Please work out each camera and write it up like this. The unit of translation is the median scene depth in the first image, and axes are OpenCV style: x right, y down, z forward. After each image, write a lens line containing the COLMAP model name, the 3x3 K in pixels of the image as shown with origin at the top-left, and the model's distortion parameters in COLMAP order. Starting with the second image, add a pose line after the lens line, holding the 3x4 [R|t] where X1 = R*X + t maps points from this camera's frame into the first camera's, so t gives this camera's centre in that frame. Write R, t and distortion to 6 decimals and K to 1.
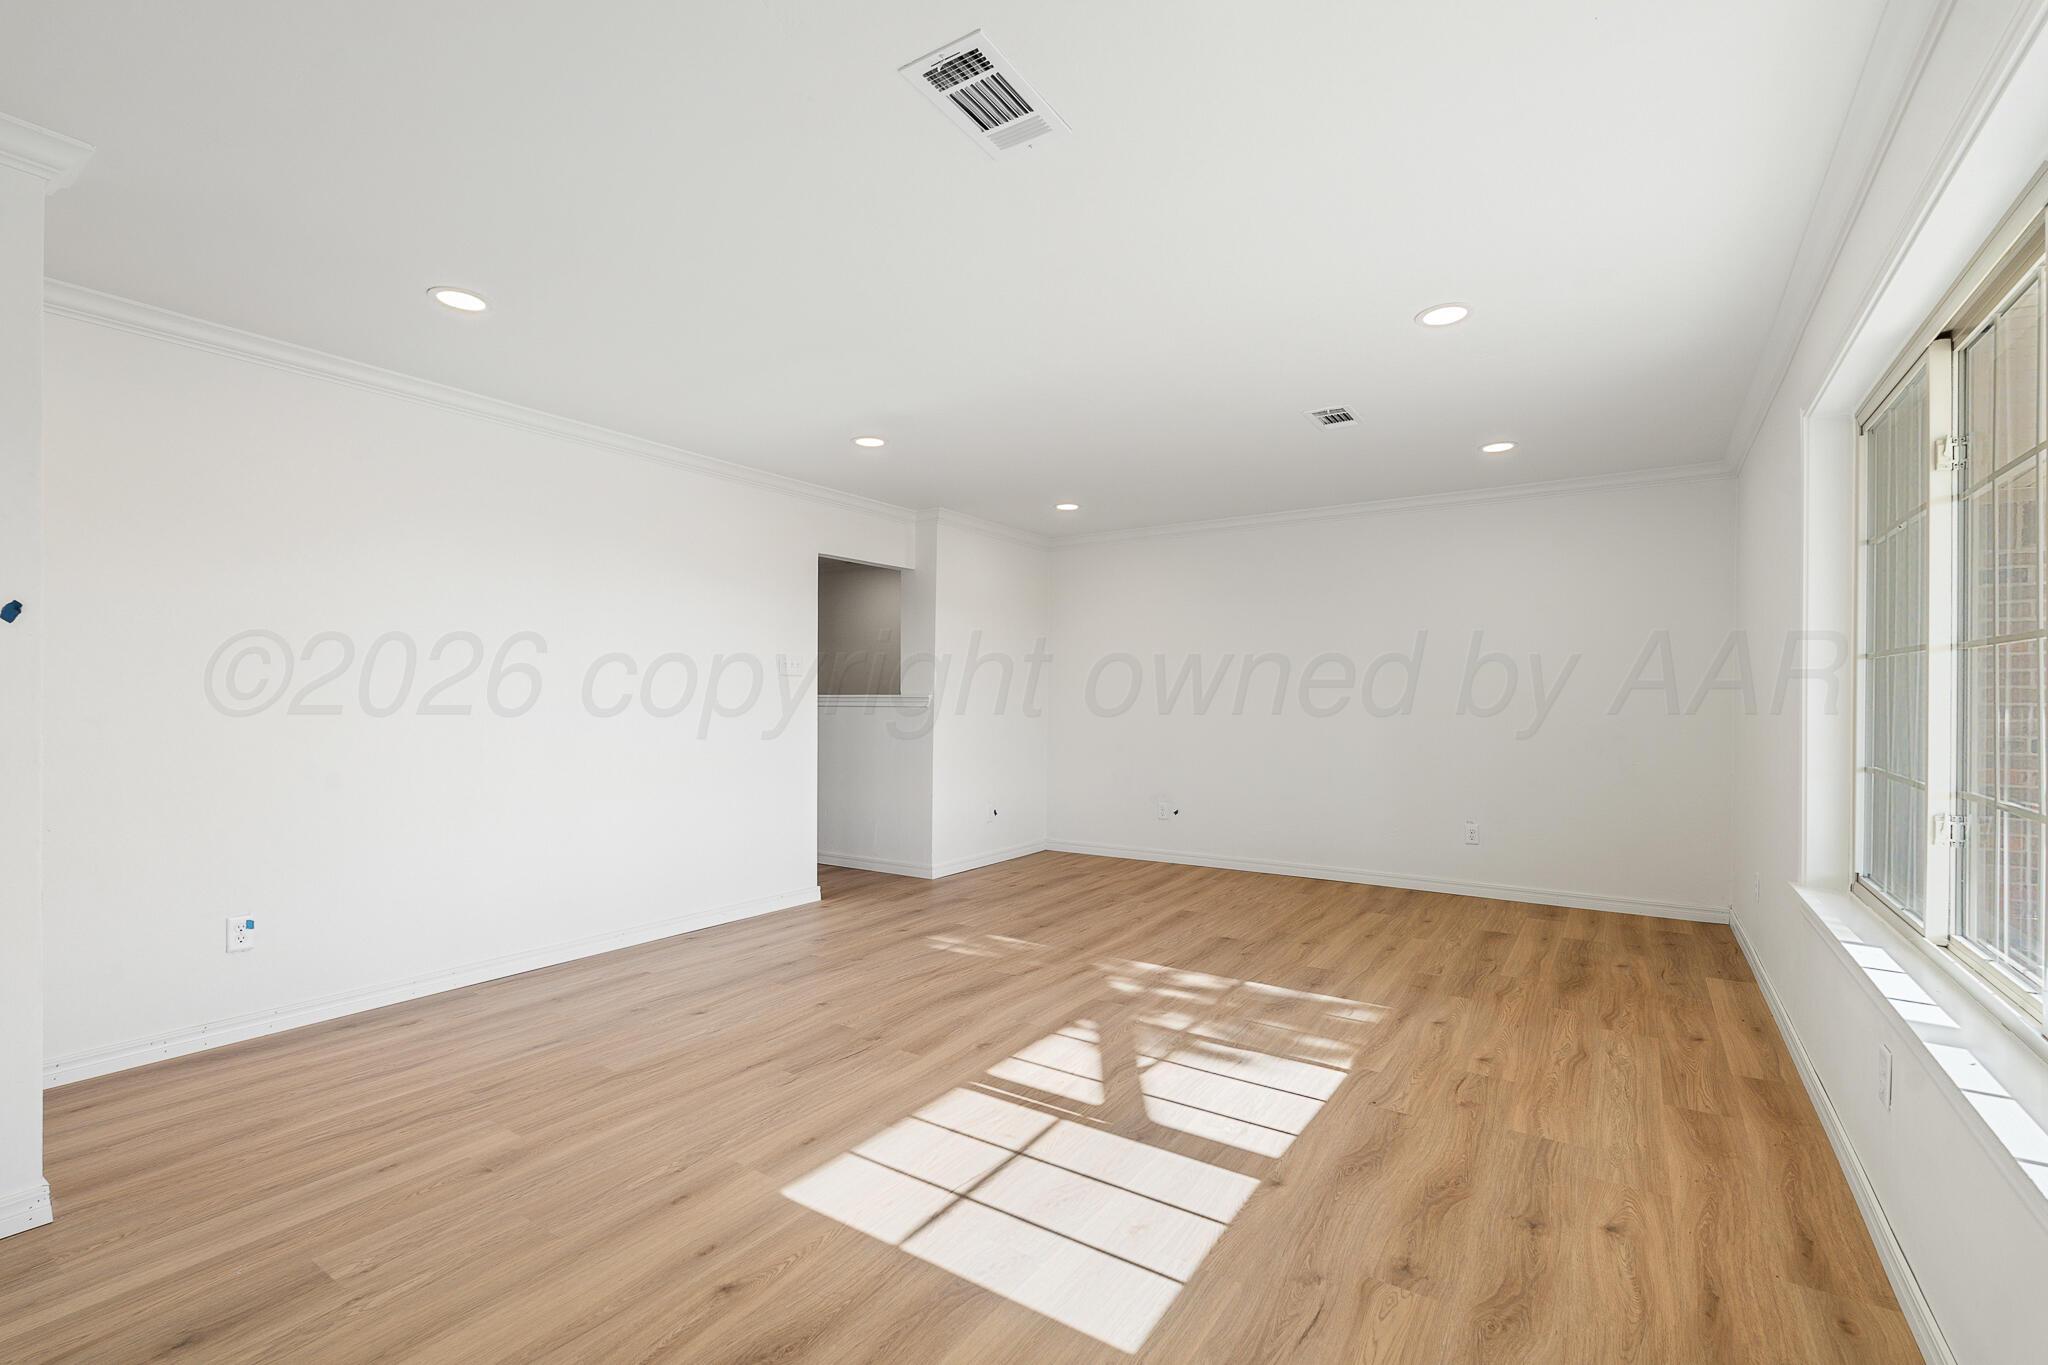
lens RADIAL K [[903.7, 0, 1040.1], [0, 903.7, 704.4], [0, 0, 1]] dist [-0.007507, 0.000685]
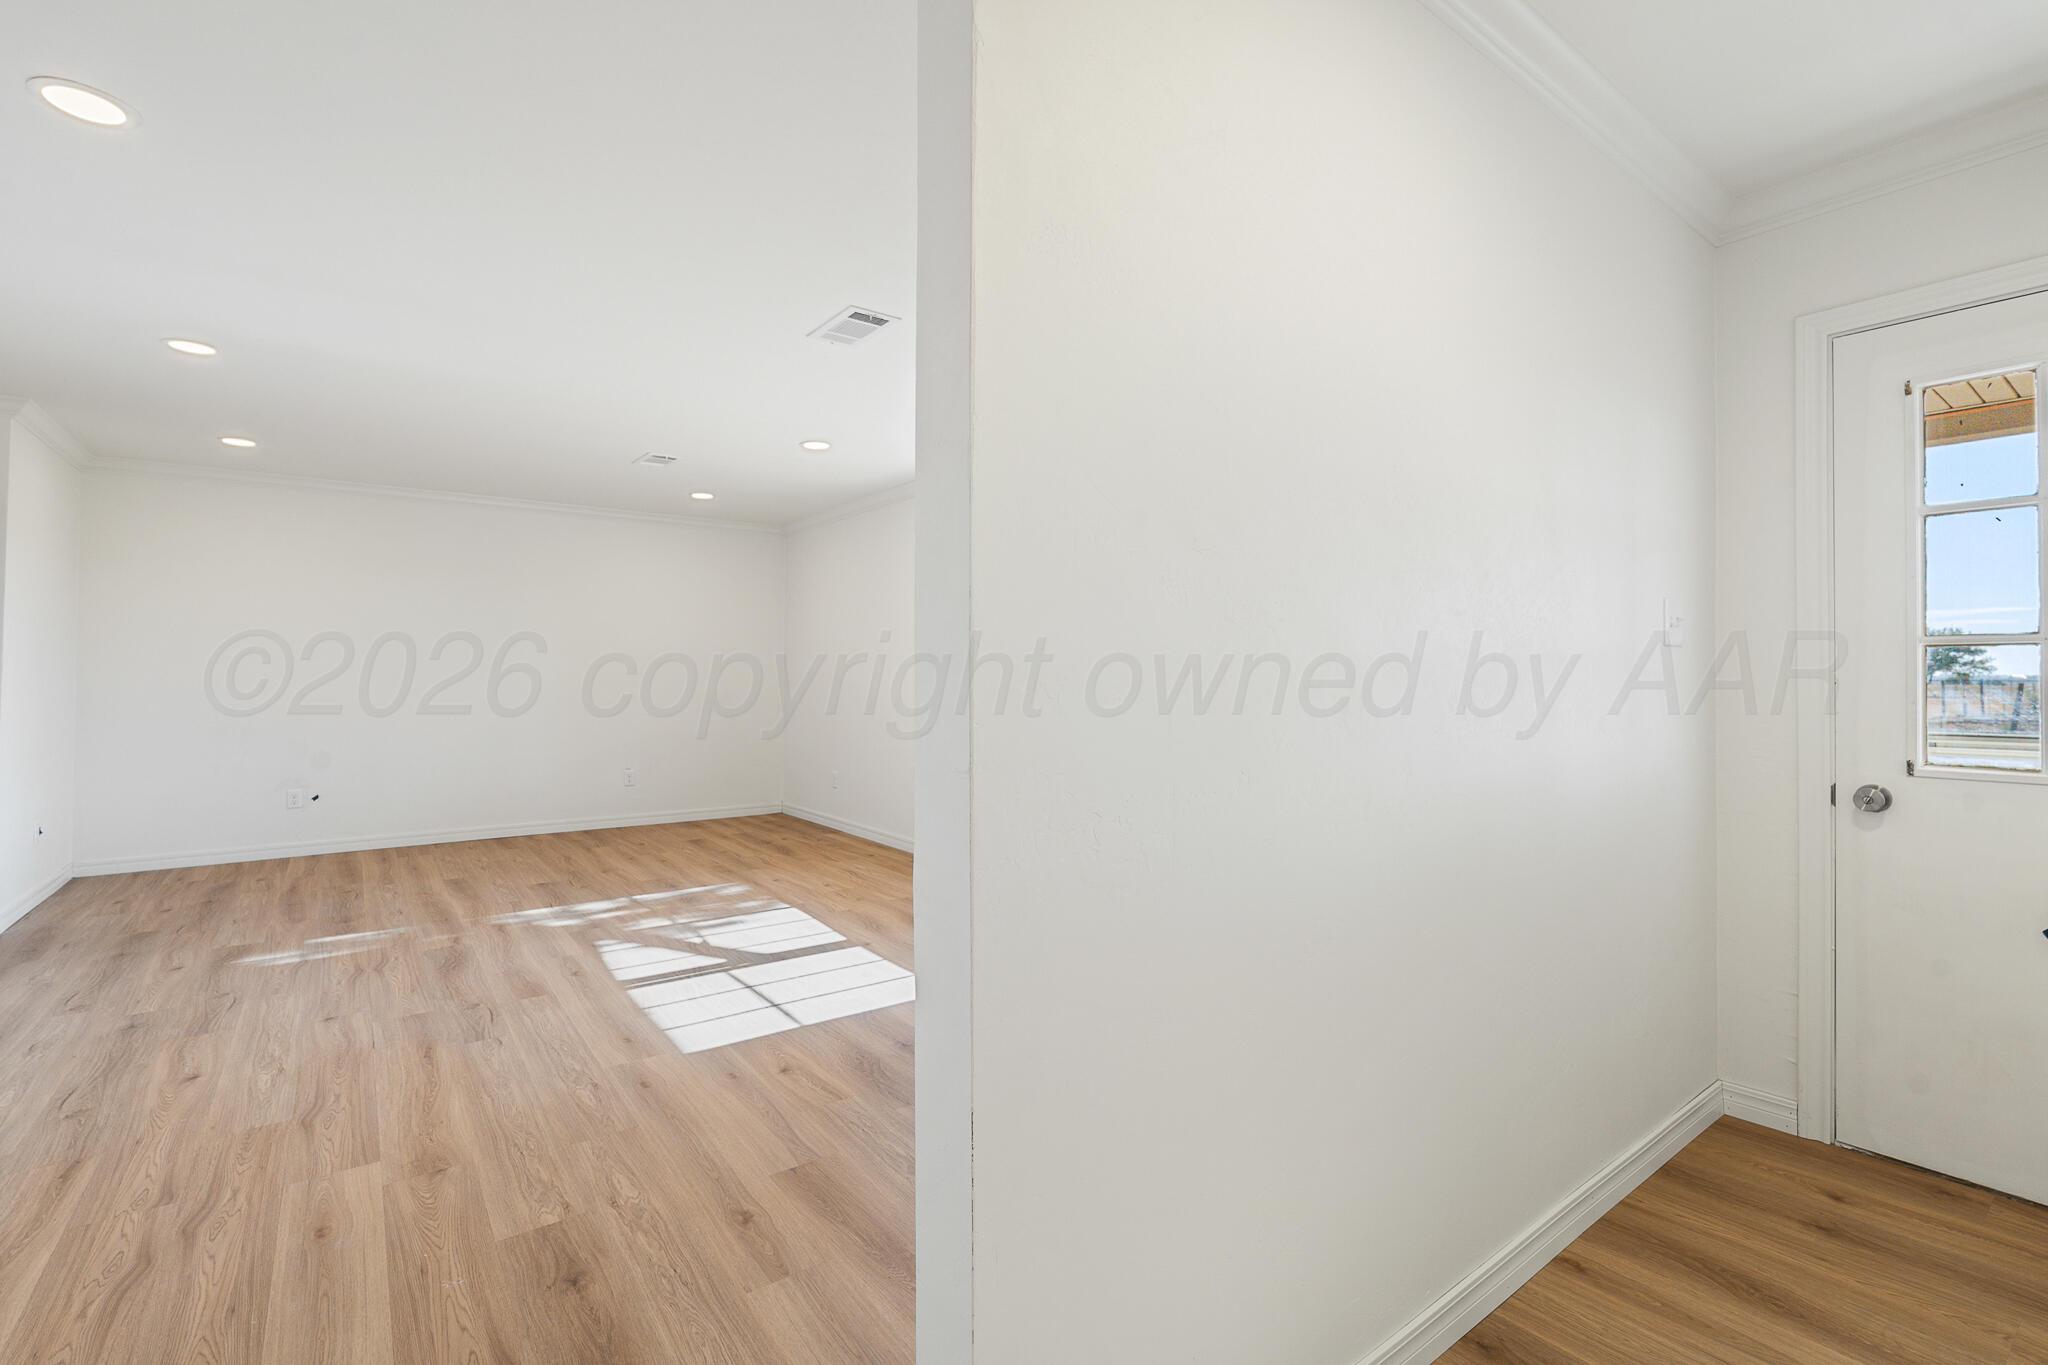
lens RADIAL K [[903.7, 0, 1010.8], [0, 903.7, 666.9], [0, 0, 1]] dist [-0.007507, 0.000685]
pose [[0.349313, 0.006409, 0.936984, -0.897415], [0.003551, 0.999960, -0.008164, -0.004642], [-0.936999, 0.006179, 0.349277, 0.065640]]
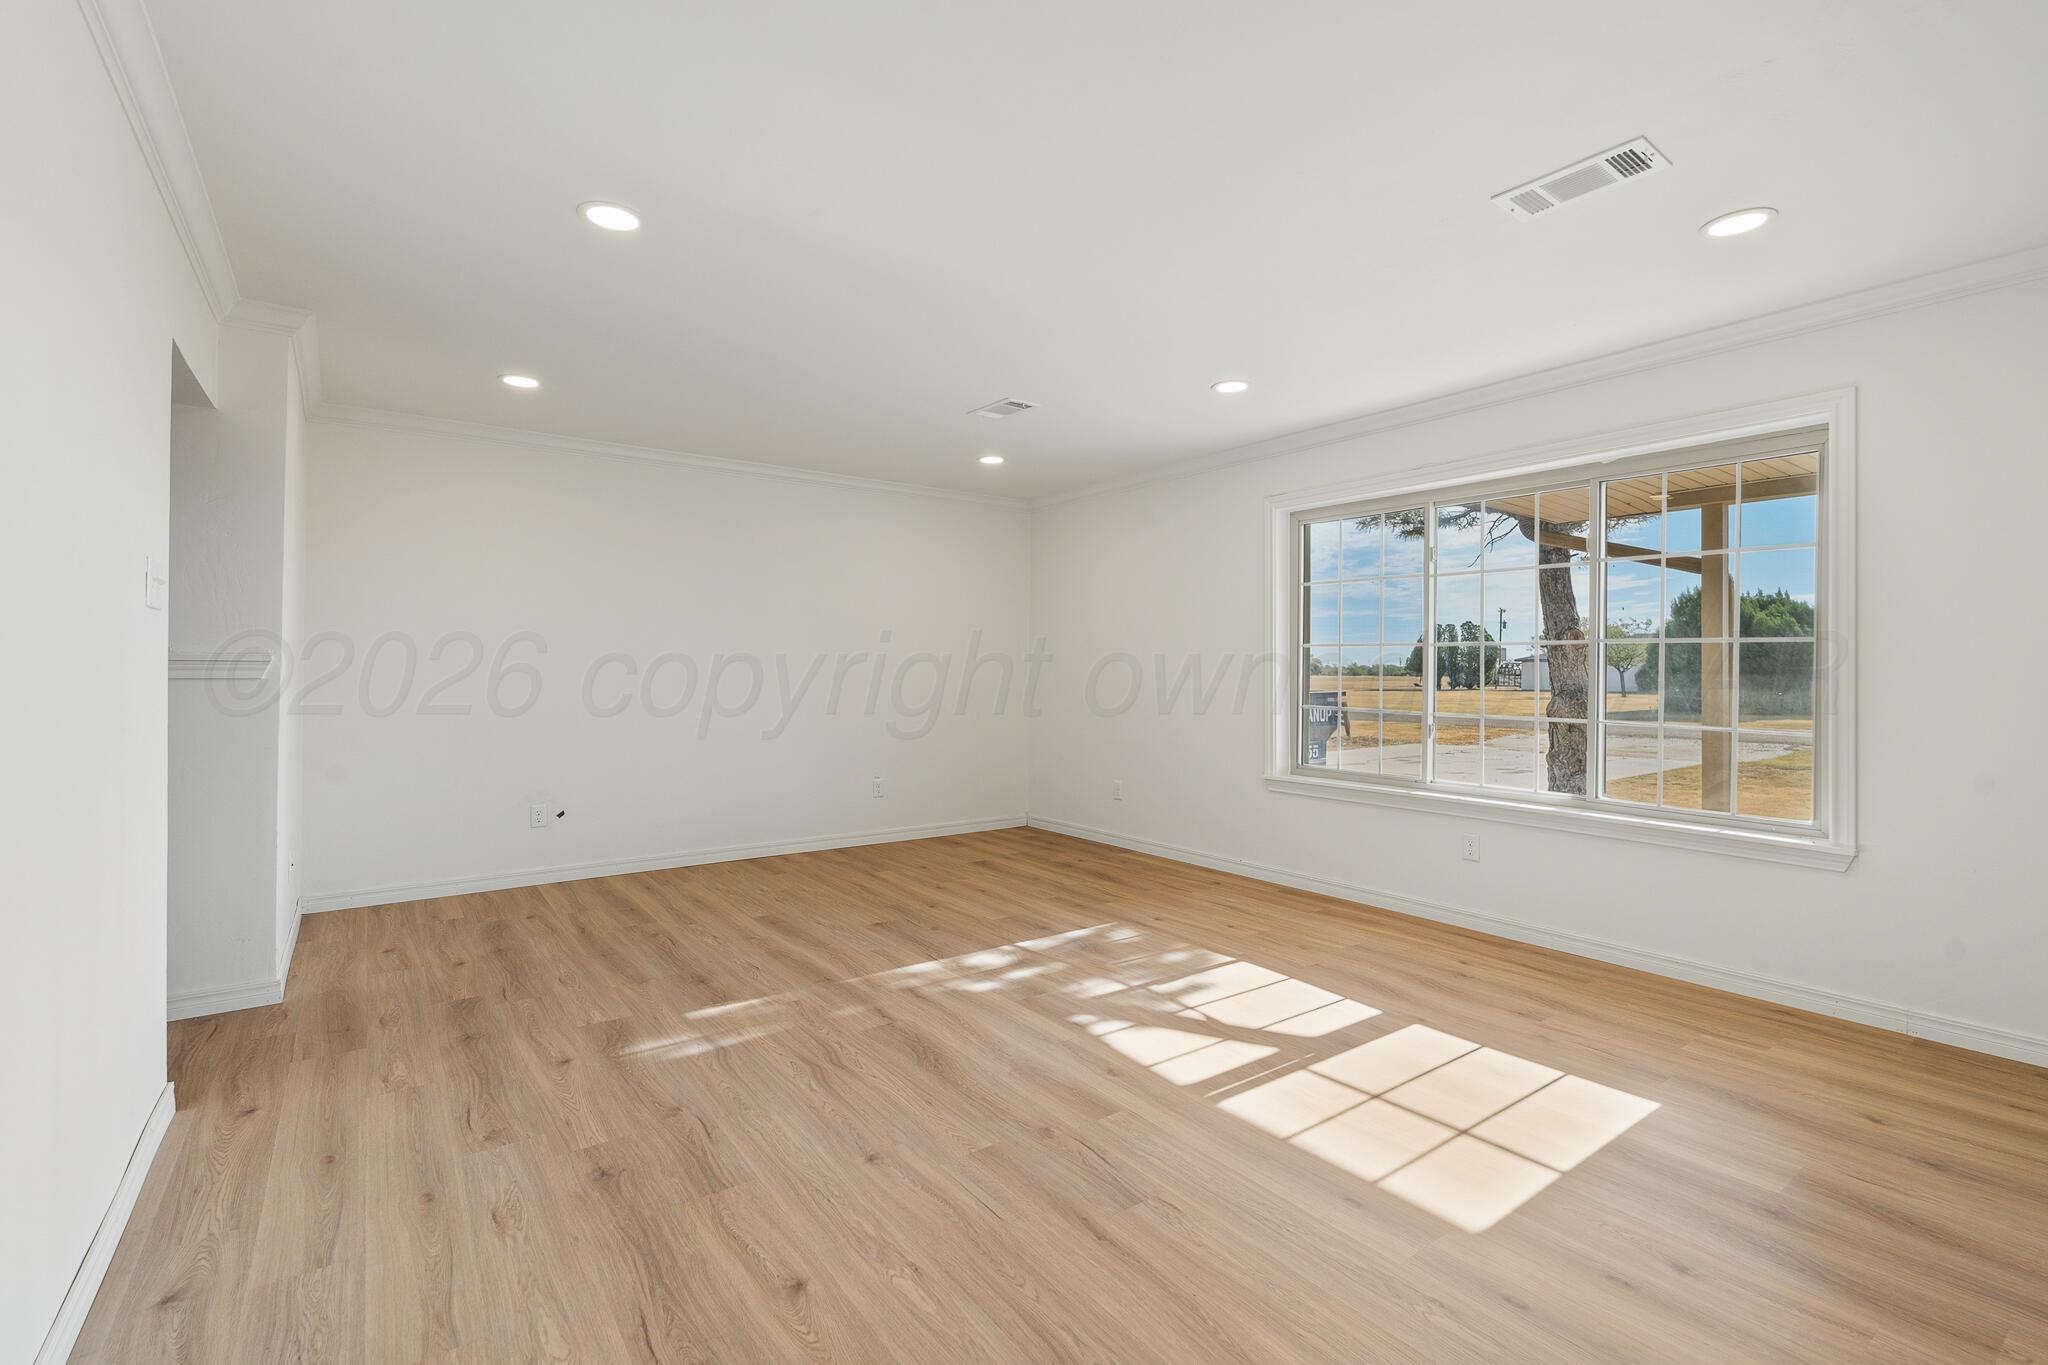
lens RADIAL K [[903.7, 0, 1019.2], [0, 903.7, 664.5], [0, 0, 1]] dist [-0.007507, 0.000685]
pose [[0.353192, 0.003373, 0.935545, -0.846468], [0.001011, 0.999992, -0.003986, -0.007865], [-0.935550, 0.002353, 0.353185, 0.732331]]
